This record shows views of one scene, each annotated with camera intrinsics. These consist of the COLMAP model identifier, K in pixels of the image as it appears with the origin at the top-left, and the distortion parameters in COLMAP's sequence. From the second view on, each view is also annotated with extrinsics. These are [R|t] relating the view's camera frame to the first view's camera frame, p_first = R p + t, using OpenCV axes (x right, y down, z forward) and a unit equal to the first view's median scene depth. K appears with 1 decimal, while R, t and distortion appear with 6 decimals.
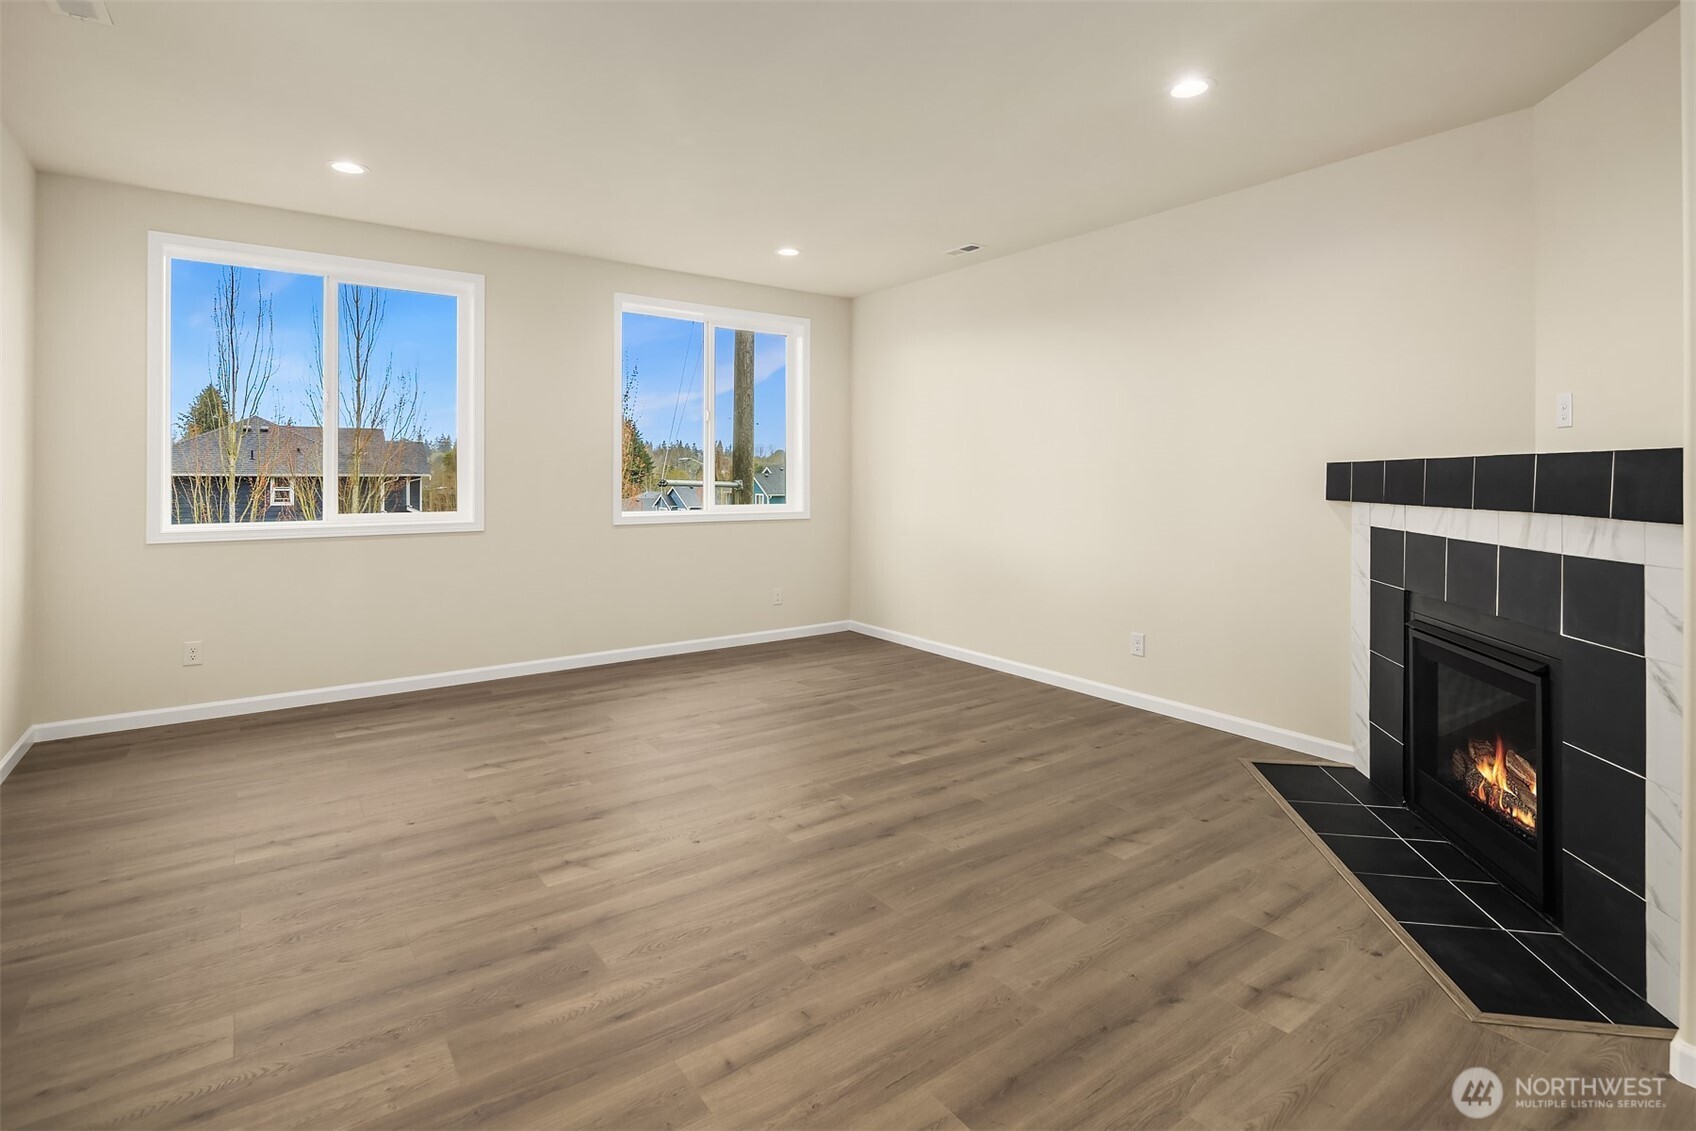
lens RADIAL K [[826.7, 0, 846.0], [0, 826.7, 467.1], [0, 0, 1]] dist [0.009788, -0.006507]
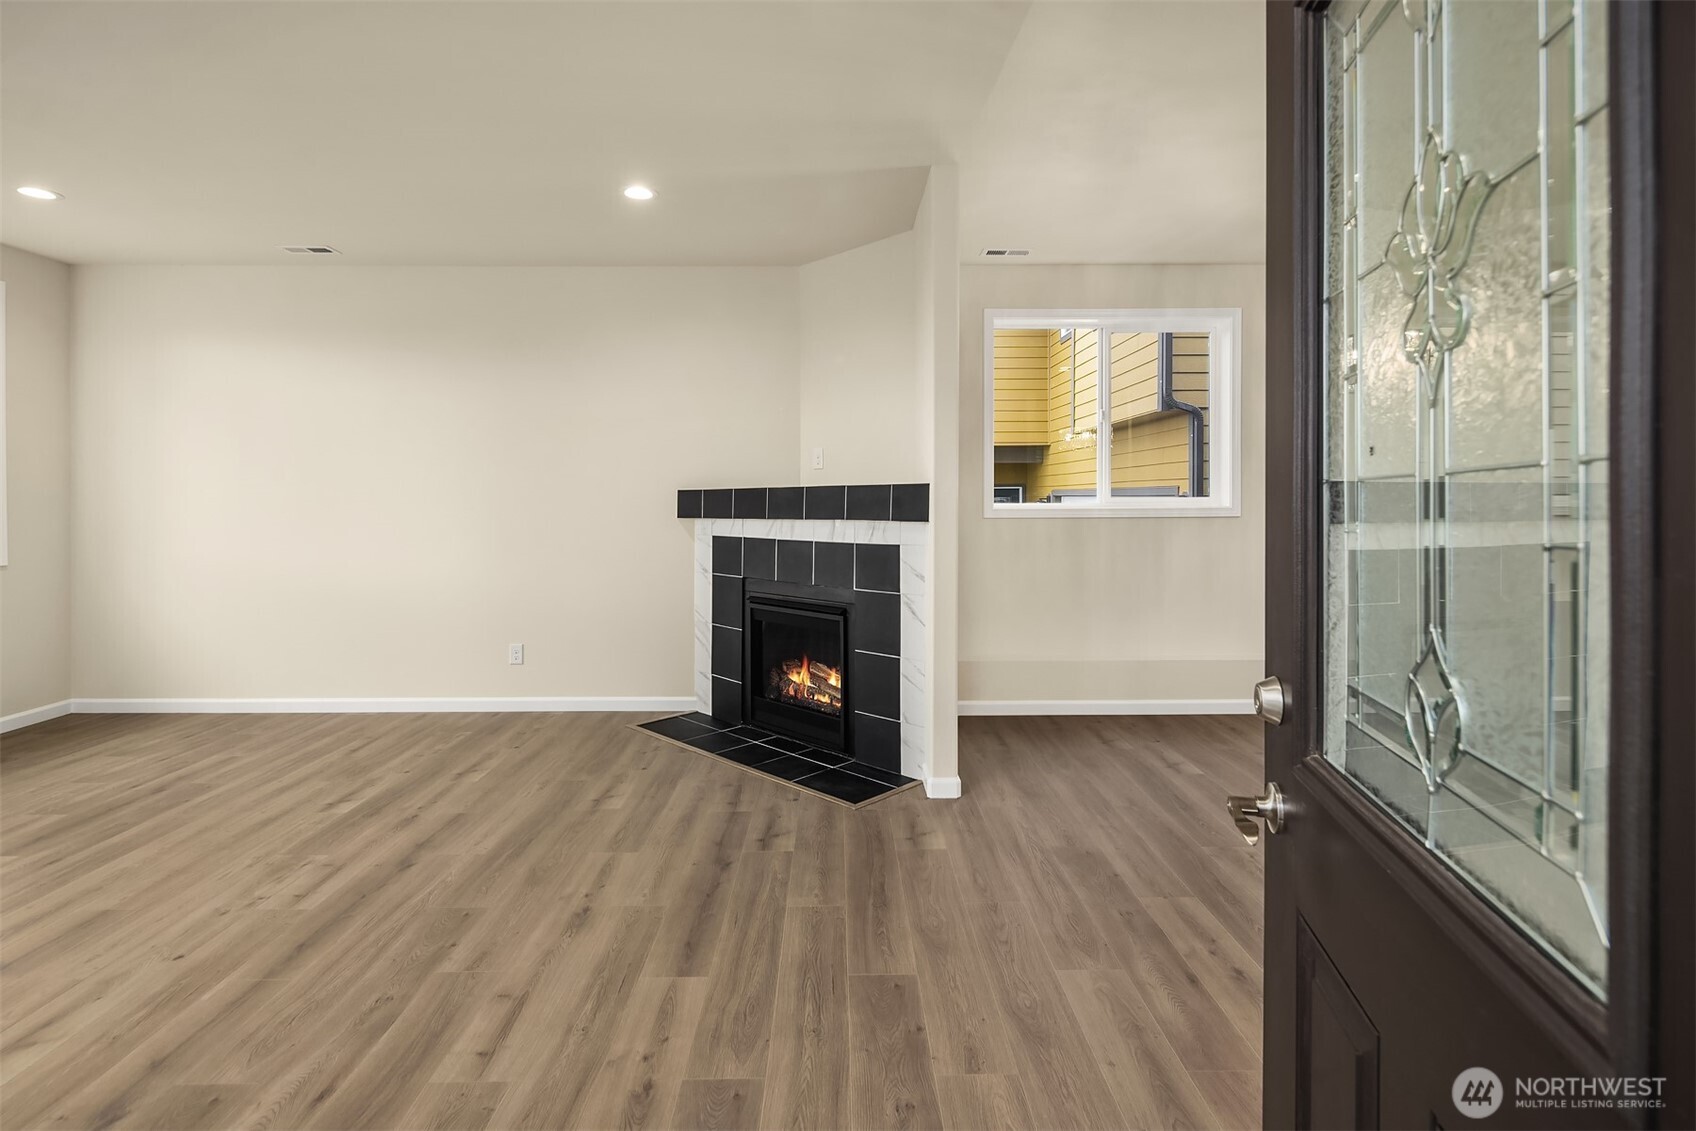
lens RADIAL K [[826.7, 0, 845.4], [0, 826.7, 508.8], [0, 0, 1]] dist [0.009788, -0.006507]
pose [[0.579876, -0.015130, 0.814564, -0.547194], [0.000971, 0.999840, 0.017880, 0.001397], [-0.814704, -0.009578, 0.579798, 0.007195]]
